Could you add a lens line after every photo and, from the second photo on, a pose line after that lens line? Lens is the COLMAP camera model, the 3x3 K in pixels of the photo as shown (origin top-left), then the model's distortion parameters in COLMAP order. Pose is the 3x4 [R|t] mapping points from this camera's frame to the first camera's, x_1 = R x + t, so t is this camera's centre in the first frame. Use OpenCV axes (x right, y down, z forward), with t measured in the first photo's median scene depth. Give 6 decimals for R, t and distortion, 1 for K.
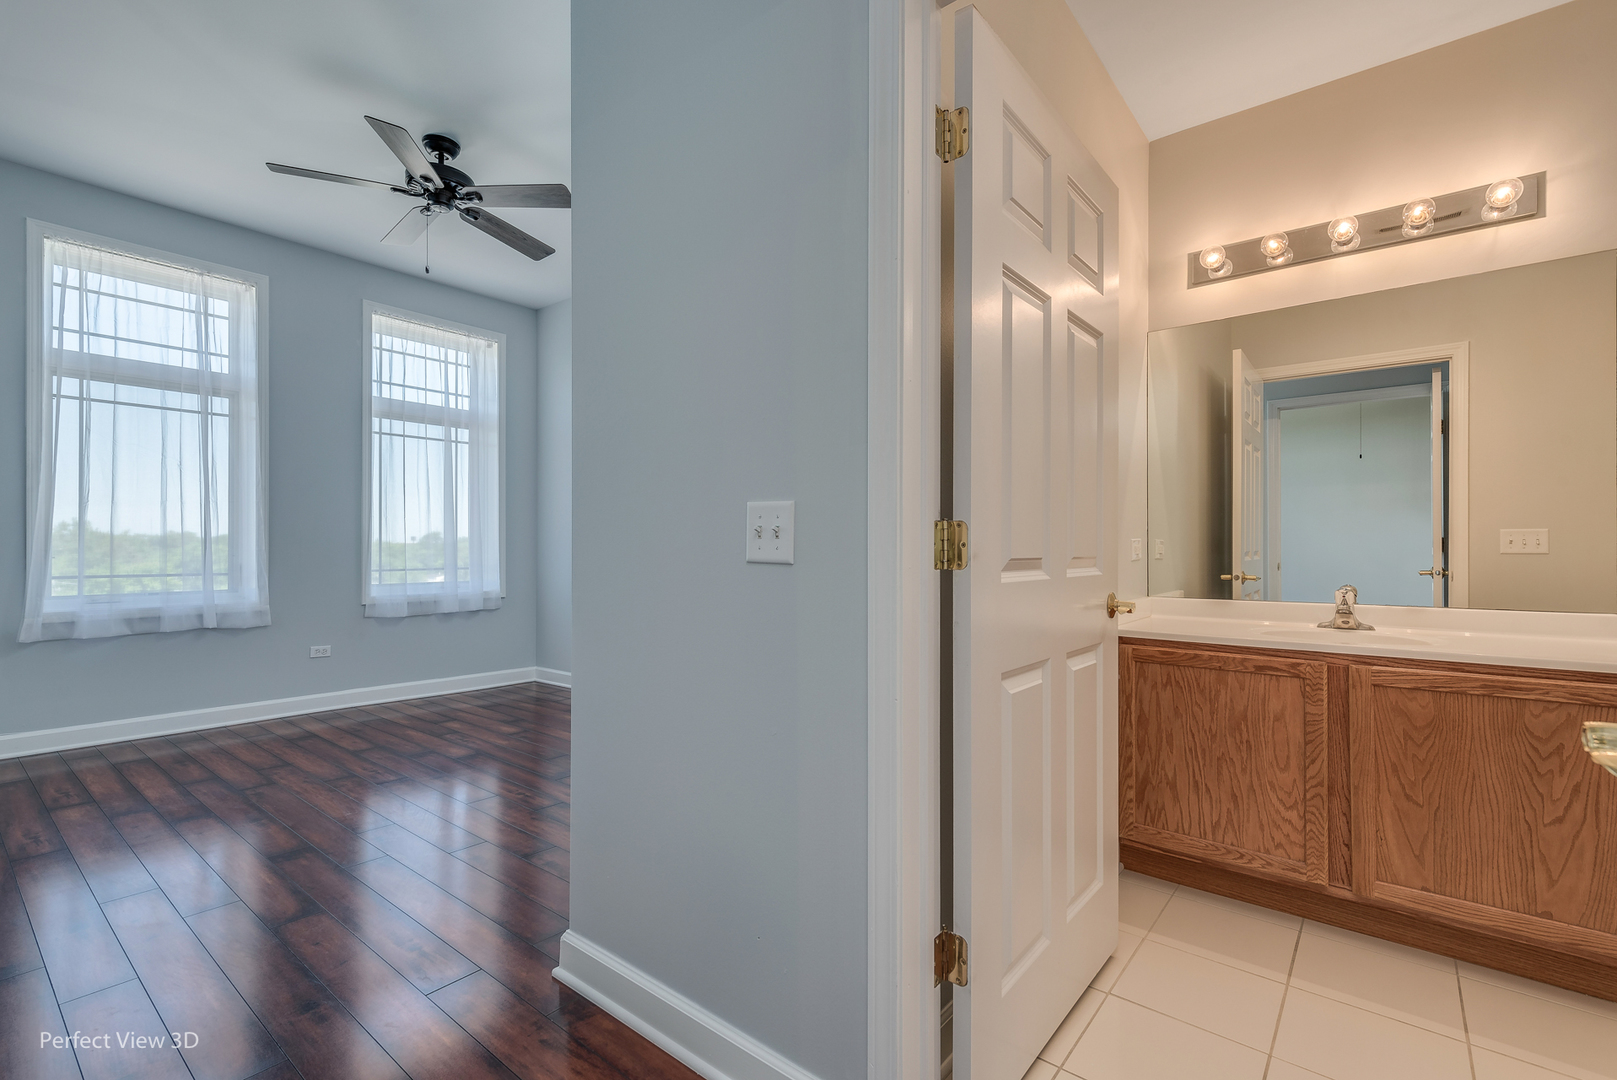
lens RADIAL K [[720.5, 0, 804.5], [0, 720.5, 542.0], [0, 0, 1]] dist [0.001076, 0.000017]
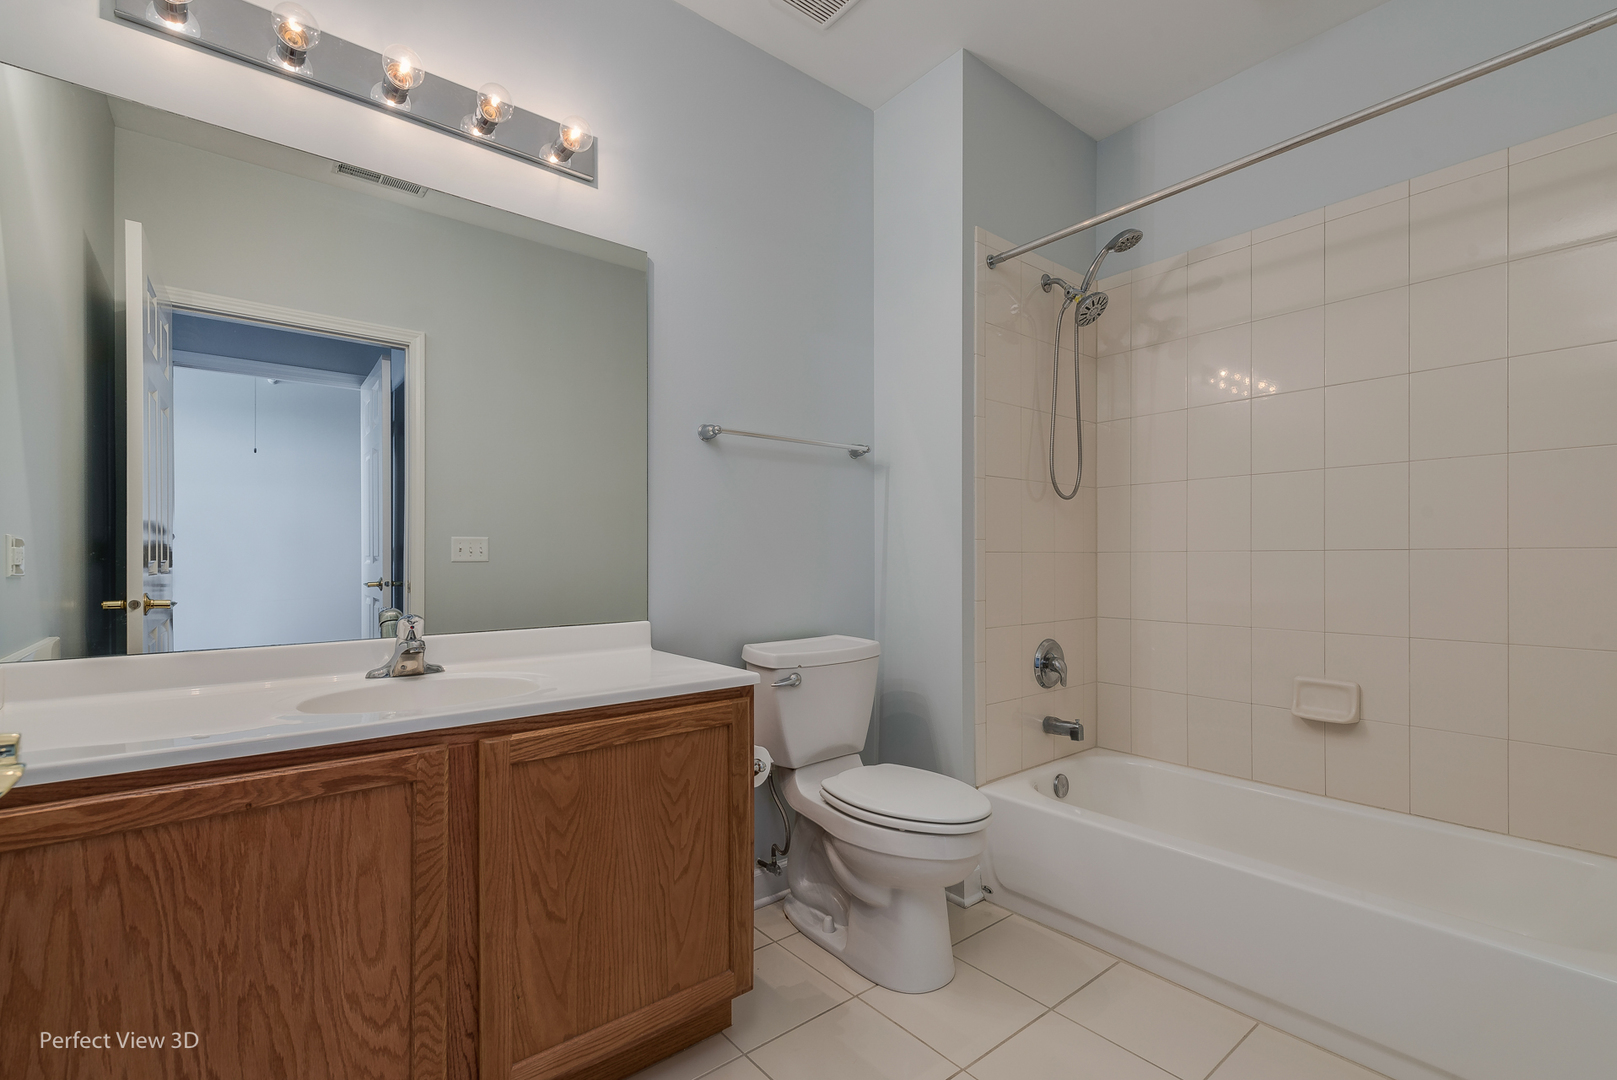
lens RADIAL K [[720.5, 0, 801.2], [0, 720.5, 552.7], [0, 0, 1]] dist [0.001076, 0.000017]
pose [[0.202091, 0.003754, 0.979359, 0.202188], [-0.001940, 0.999992, -0.003433, 0.010527], [-0.979365, -0.001206, 0.202097, 0.592879]]
